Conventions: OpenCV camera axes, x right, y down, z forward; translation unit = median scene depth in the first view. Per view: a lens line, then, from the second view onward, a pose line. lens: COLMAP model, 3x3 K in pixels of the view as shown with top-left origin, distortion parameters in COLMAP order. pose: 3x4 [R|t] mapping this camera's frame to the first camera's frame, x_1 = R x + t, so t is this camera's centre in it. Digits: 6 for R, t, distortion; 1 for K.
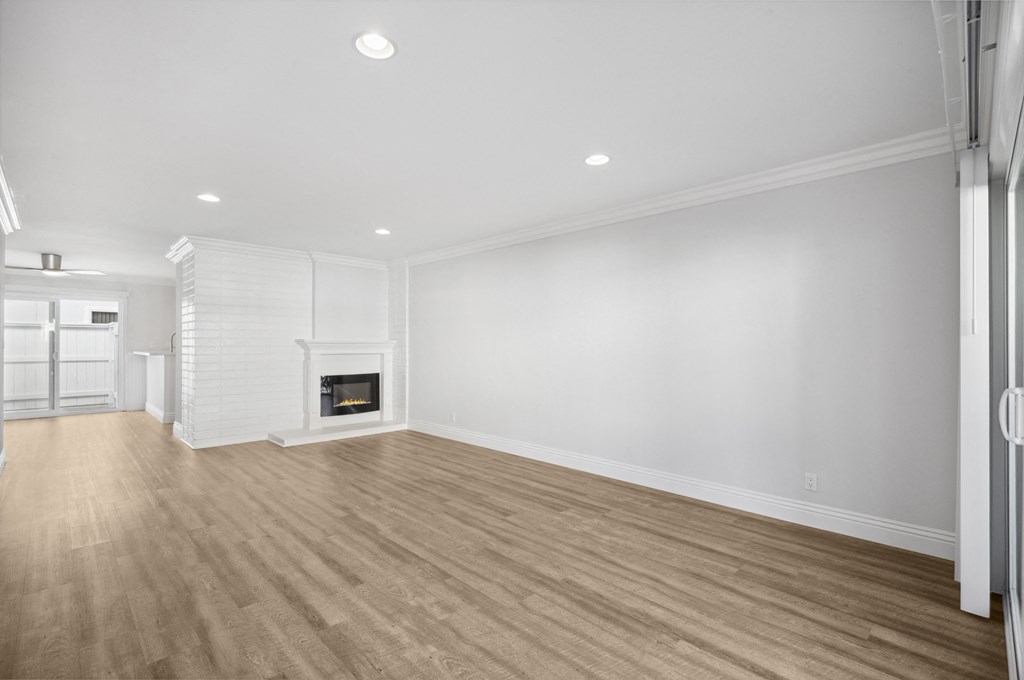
lens RADIAL K [[466.7, 0, 515.3], [0, 466.7, 342.4], [0, 0, 1]] dist [-0.003062, -0.000576]
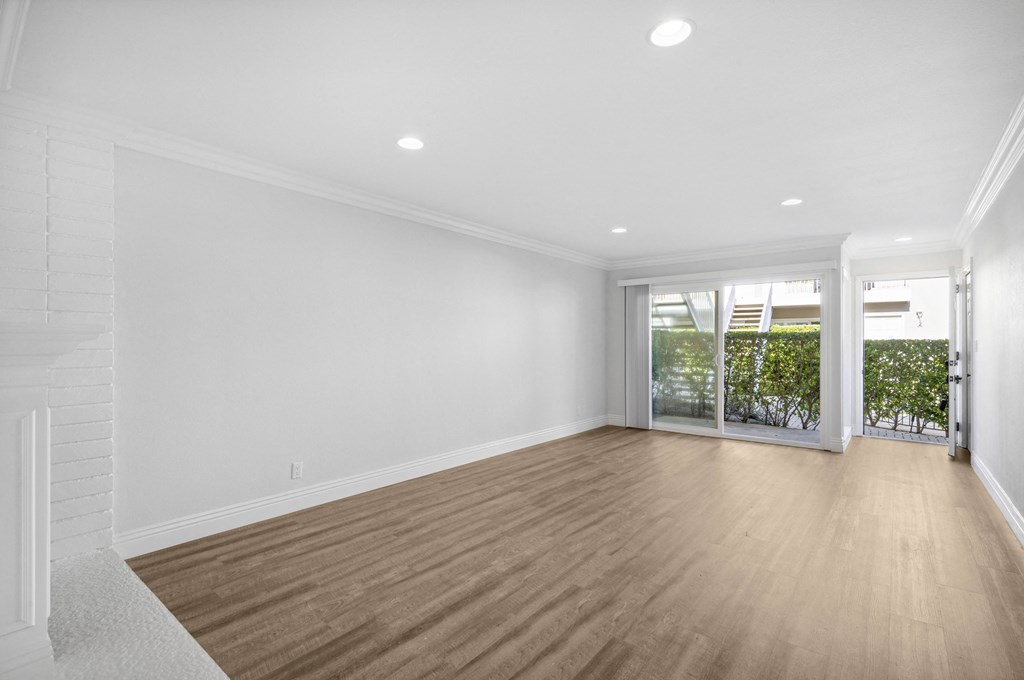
lens RADIAL K [[466.7, 0, 508.5], [0, 466.7, 340.6], [0, 0, 1]] dist [-0.003062, -0.000576]
pose [[-0.087375, 0.007280, 0.996149, -1.291684], [0.000922, 0.999973, -0.007227, 0.004853], [-0.996175, 0.000287, -0.087380, 1.395609]]
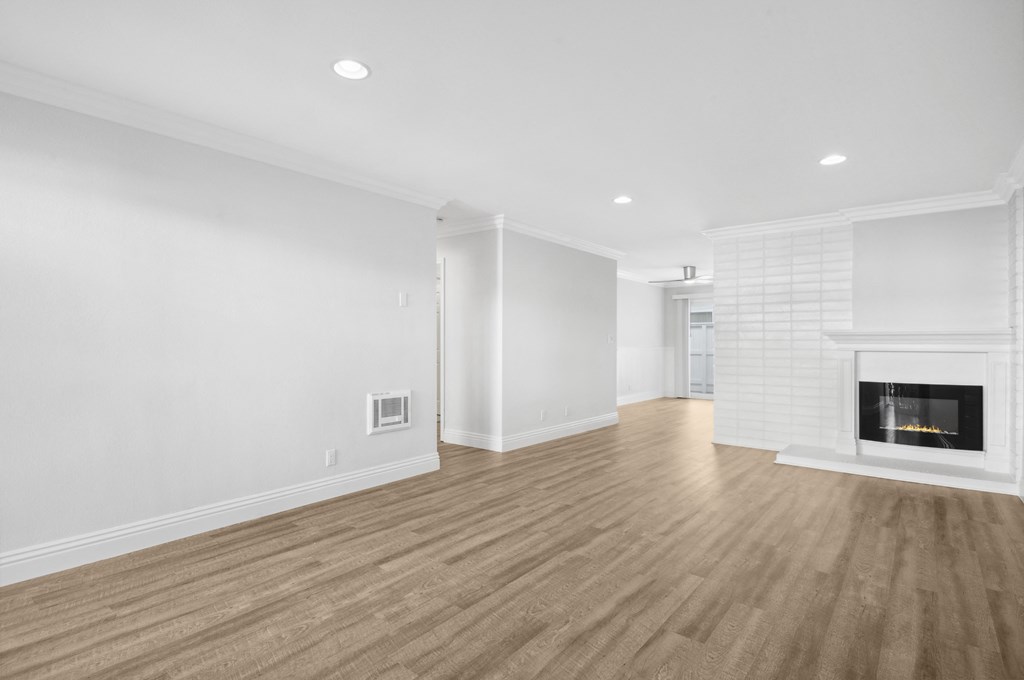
lens RADIAL K [[512.8, 0, 511.0], [0, 512.8, 342.9], [0, 0, 1]] dist [0.003981, -0.001150]
pose [[0.103979, 0.000307, -0.994579, 0.565330], [-0.000741, 1.000000, 0.000231, 0.023453], [0.994579, 0.000713, 0.103979, 0.722030]]
